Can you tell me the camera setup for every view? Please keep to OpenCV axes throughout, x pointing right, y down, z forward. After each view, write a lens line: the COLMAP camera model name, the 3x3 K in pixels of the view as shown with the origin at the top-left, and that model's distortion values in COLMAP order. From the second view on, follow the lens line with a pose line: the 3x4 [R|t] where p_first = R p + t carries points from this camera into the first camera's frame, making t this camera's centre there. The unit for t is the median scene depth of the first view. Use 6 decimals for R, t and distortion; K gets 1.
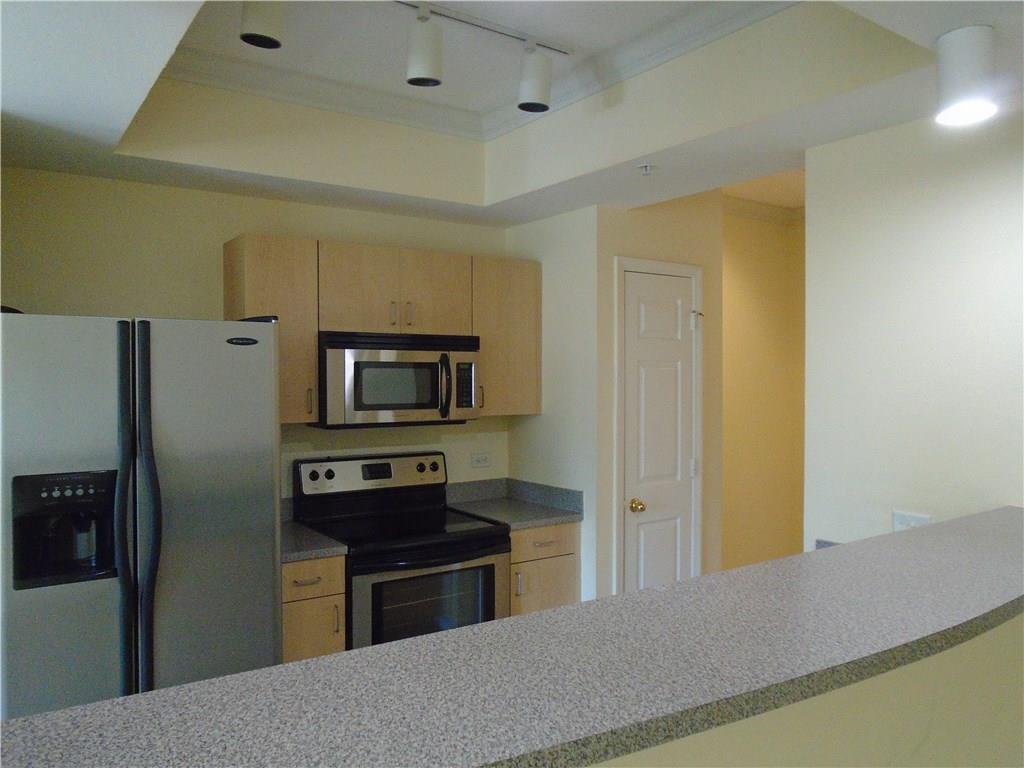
lens RADIAL K [[786.2, 0, 512.0], [0, 786.2, 384.0], [0, 0, 1]] dist [-0.001763, -0.001141]
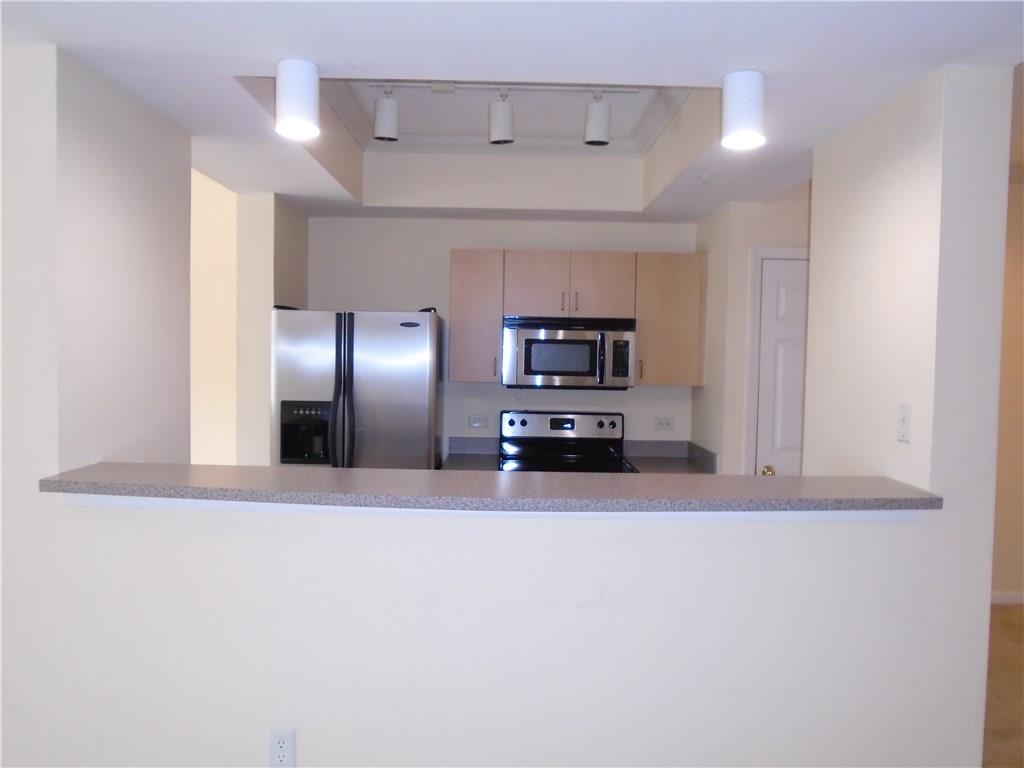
lens RADIAL K [[786.2, 0, 512.0], [0, 786.2, 384.0], [0, 0, 1]] dist [-0.001763, -0.001141]
pose [[0.828749, 0.038854, -0.558270, 0.495615], [-0.023723, 0.999129, 0.034318, 0.003049], [0.559117, -0.015197, 0.828949, -0.122512]]
